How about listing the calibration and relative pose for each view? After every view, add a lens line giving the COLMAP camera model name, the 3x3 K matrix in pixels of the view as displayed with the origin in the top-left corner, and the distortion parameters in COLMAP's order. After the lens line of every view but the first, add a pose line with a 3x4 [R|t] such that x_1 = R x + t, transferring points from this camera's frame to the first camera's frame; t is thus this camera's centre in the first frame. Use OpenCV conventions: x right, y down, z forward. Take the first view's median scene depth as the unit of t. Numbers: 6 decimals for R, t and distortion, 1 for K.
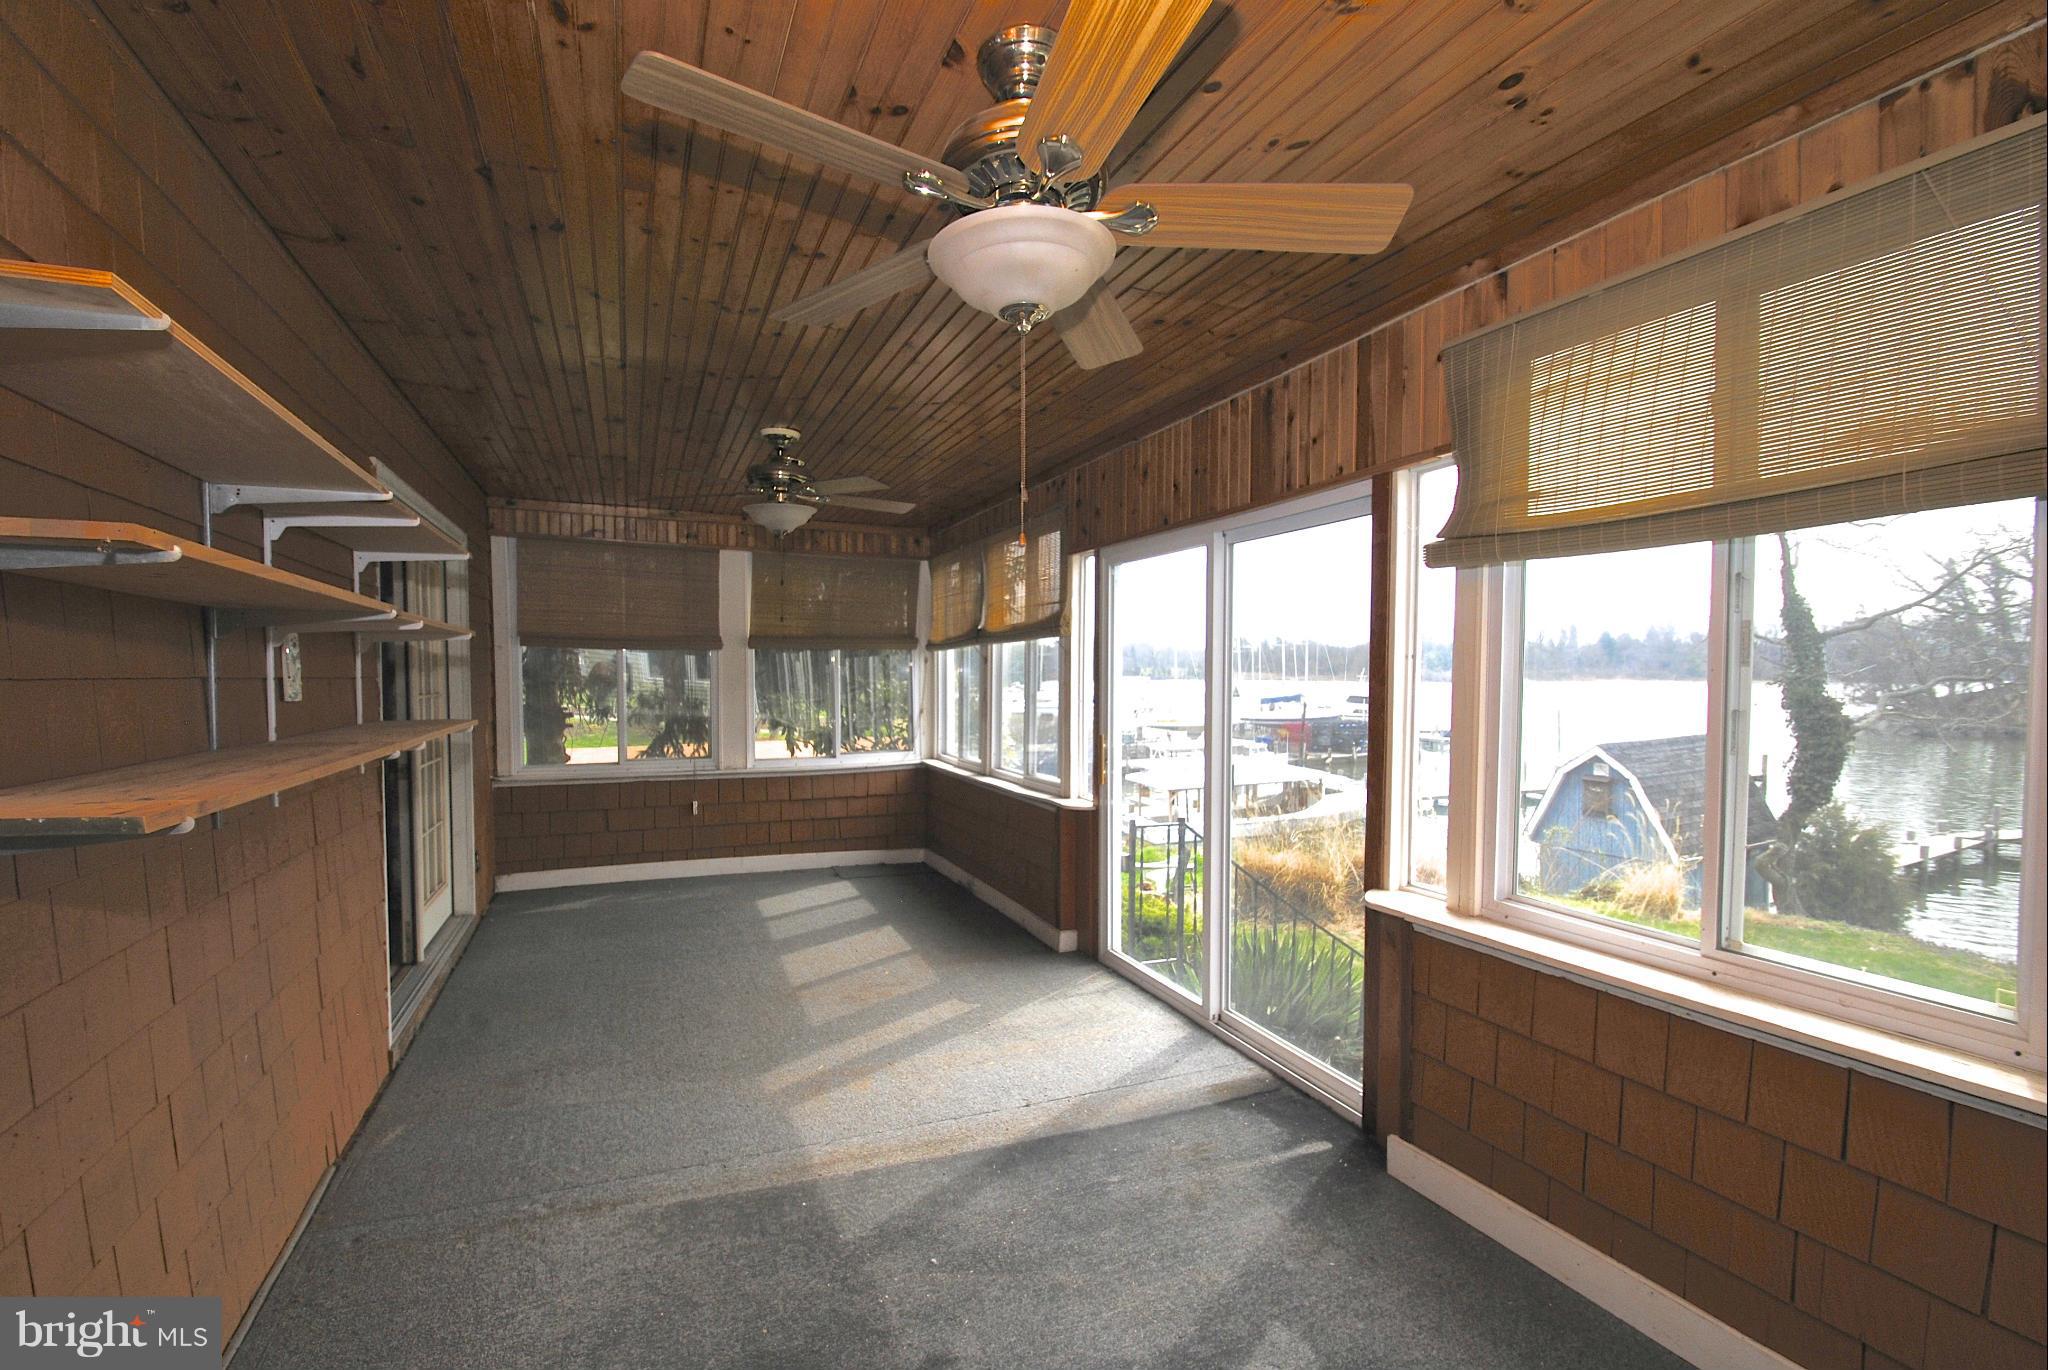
lens RADIAL K [[900.7, 0, 1017.6], [0, 900.7, 692.7], [0, 0, 1]] dist [0.012851, -0.016893]
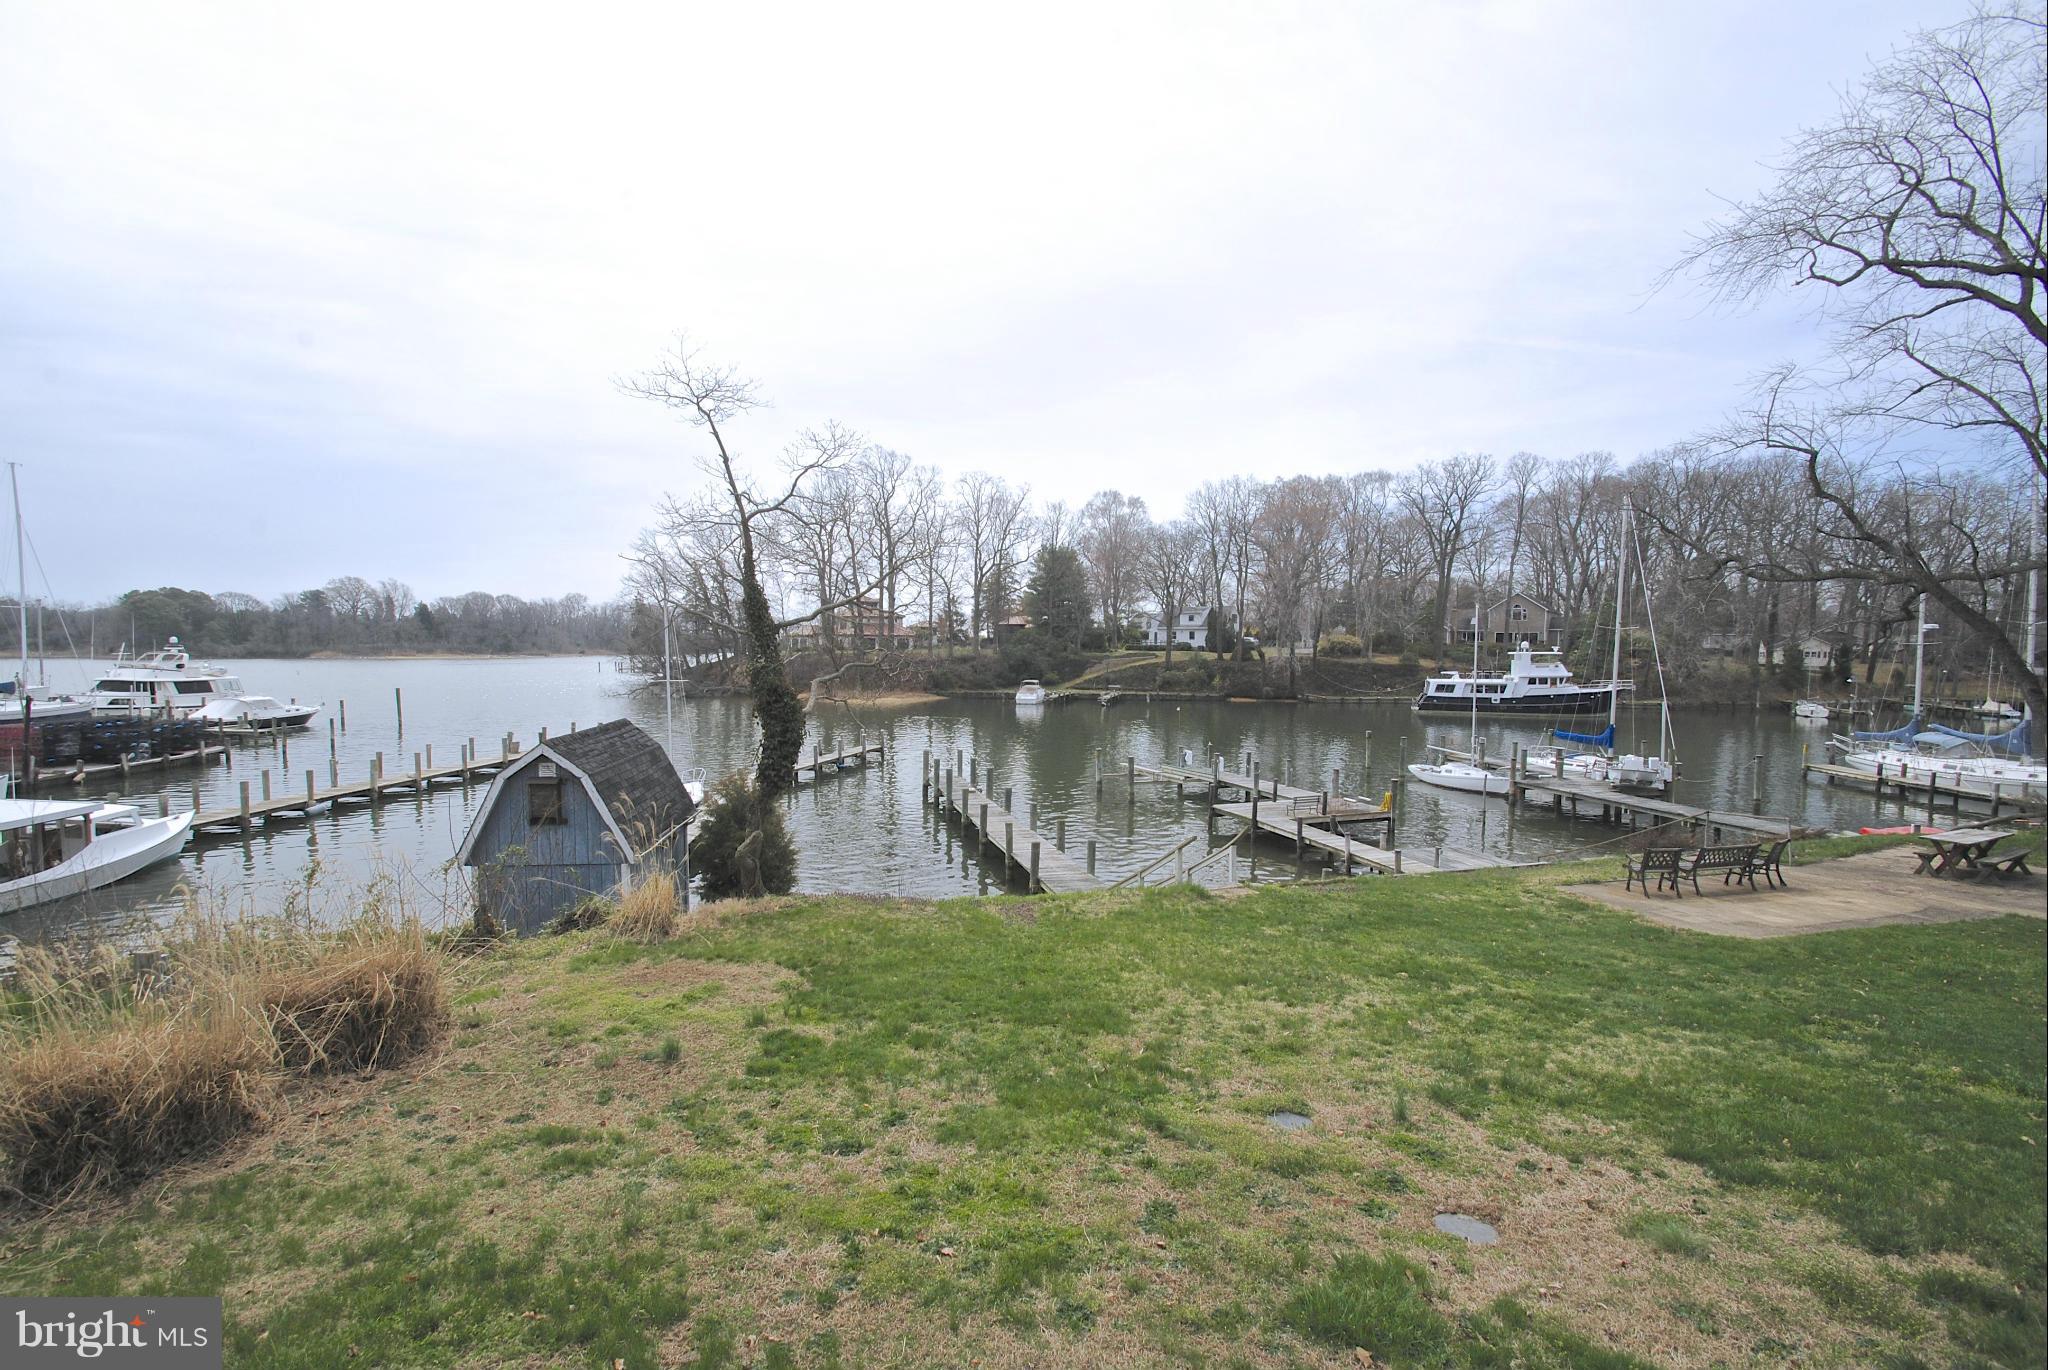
lens RADIAL K [[900.7, 0, 1005.8], [0, 900.7, 696.2], [0, 0, 1]] dist [0.012851, -0.016893]
pose [[0.407080, -0.047674, 0.912148, 0.142621], [0.017841, 0.998861, 0.044244, -0.069557], [-0.913218, -0.001737, 0.407467, 1.004847]]
